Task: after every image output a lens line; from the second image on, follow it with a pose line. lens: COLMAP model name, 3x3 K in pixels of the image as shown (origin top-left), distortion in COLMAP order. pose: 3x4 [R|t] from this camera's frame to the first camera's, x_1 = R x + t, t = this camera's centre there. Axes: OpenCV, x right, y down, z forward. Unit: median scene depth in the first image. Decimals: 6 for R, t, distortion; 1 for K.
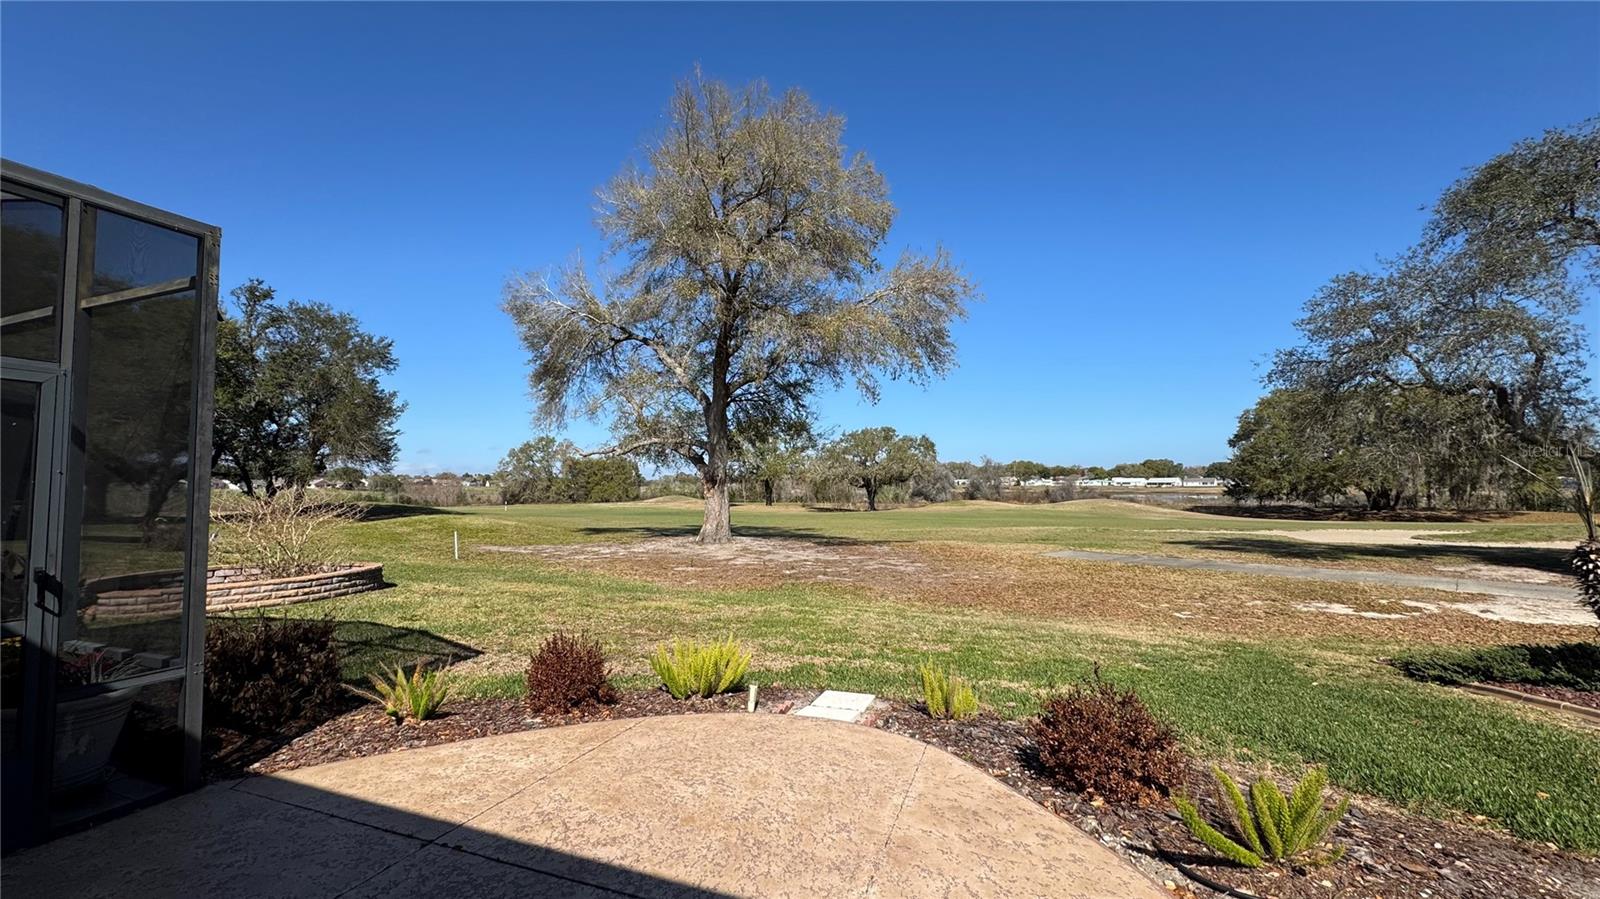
lens RADIAL K [[635.7, 0, 800.8], [0, 635.7, 448.1], [0, 0, 1]] dist [-0.002270, 0.000317]
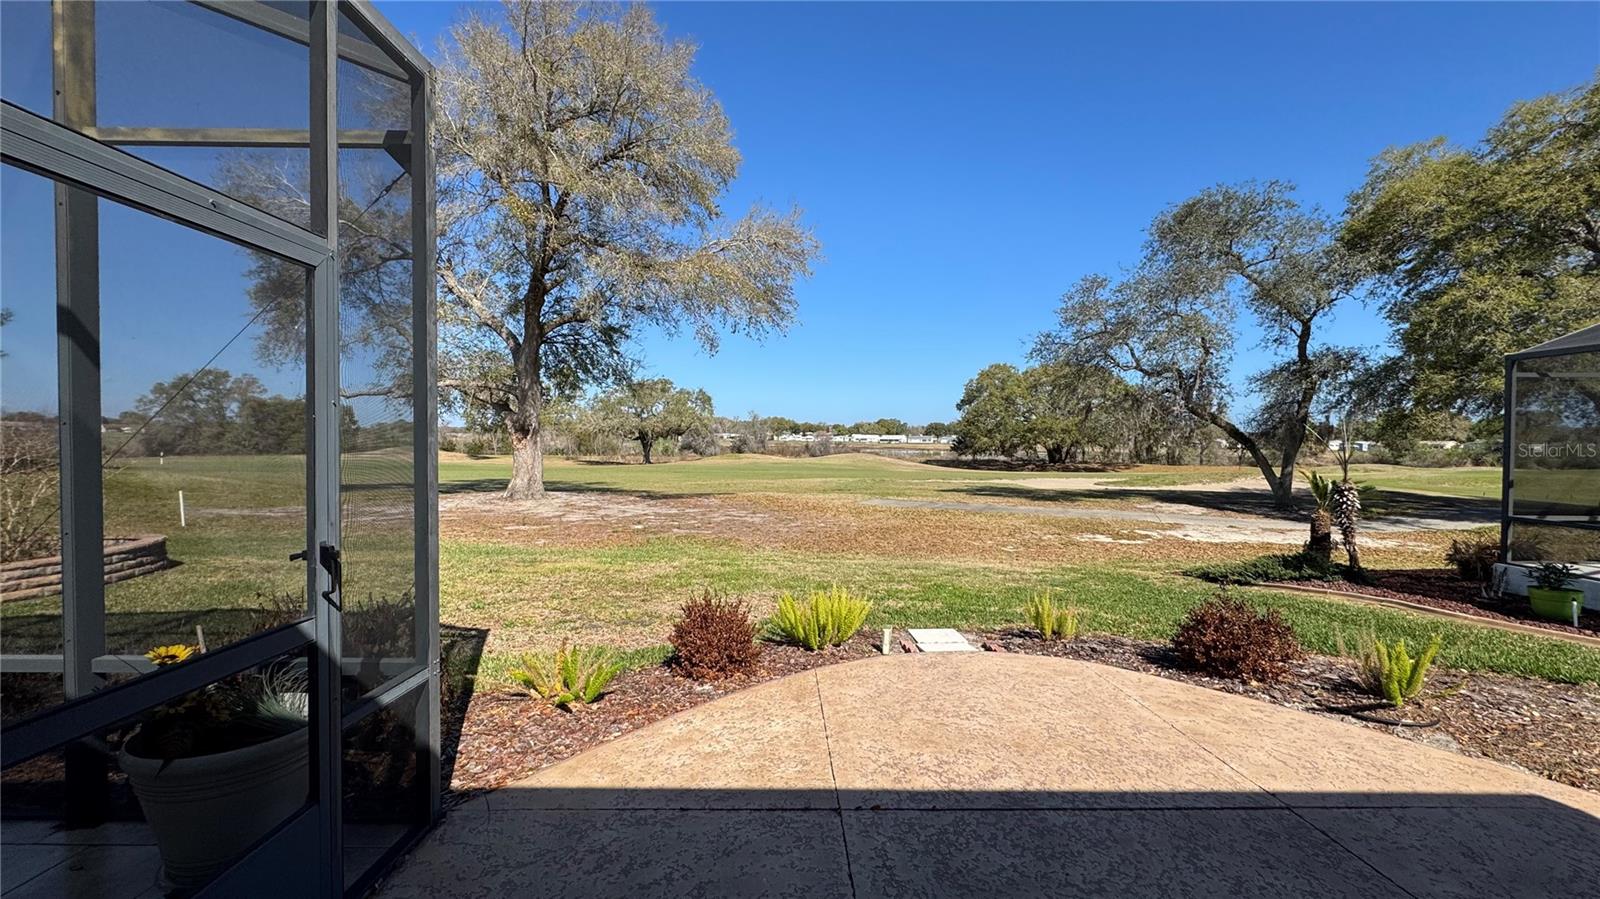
lens RADIAL K [[635.7, 0, 800.8], [0, 635.7, 448.5], [0, 0, 1]] dist [-0.002270, 0.000317]
pose [[0.928828, 0.008427, 0.370415, -0.101046], [-0.035765, 0.997112, 0.066999, 0.002411], [-0.368780, -0.075479, 0.926447, 0.018909]]
